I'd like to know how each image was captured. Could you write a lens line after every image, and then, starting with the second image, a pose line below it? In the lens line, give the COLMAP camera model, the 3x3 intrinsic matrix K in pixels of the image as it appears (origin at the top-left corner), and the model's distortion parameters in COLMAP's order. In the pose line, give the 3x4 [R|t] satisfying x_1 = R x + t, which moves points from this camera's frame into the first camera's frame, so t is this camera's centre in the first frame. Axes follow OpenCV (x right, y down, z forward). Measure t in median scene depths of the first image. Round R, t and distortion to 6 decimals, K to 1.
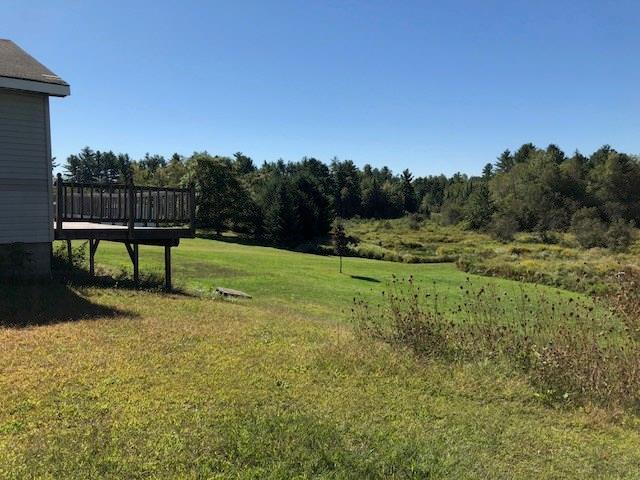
lens RADIAL K [[522.1, 0, 320.0], [0, 522.1, 240.0], [0, 0, 1]] dist [0.006405, 0.004847]
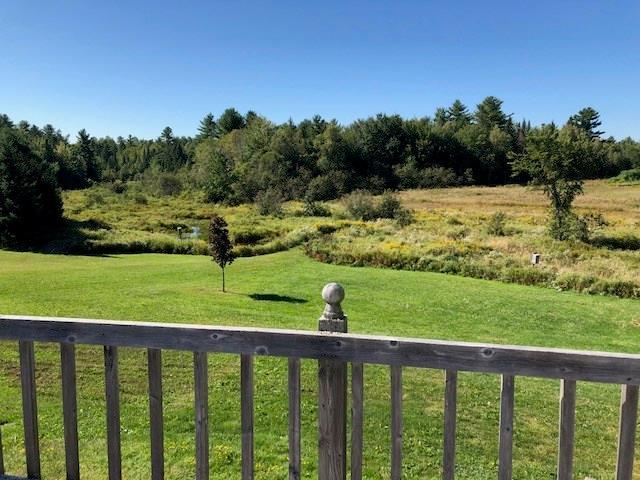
lens RADIAL K [[522.1, 0, 320.0], [0, 522.1, 240.0], [0, 0, 1]] dist [0.006405, 0.004847]
pose [[0.792504, -0.084179, 0.604030, -0.109891], [0.042744, 0.995659, 0.082676, -0.021306], [-0.608367, -0.039703, 0.792662, 0.174117]]
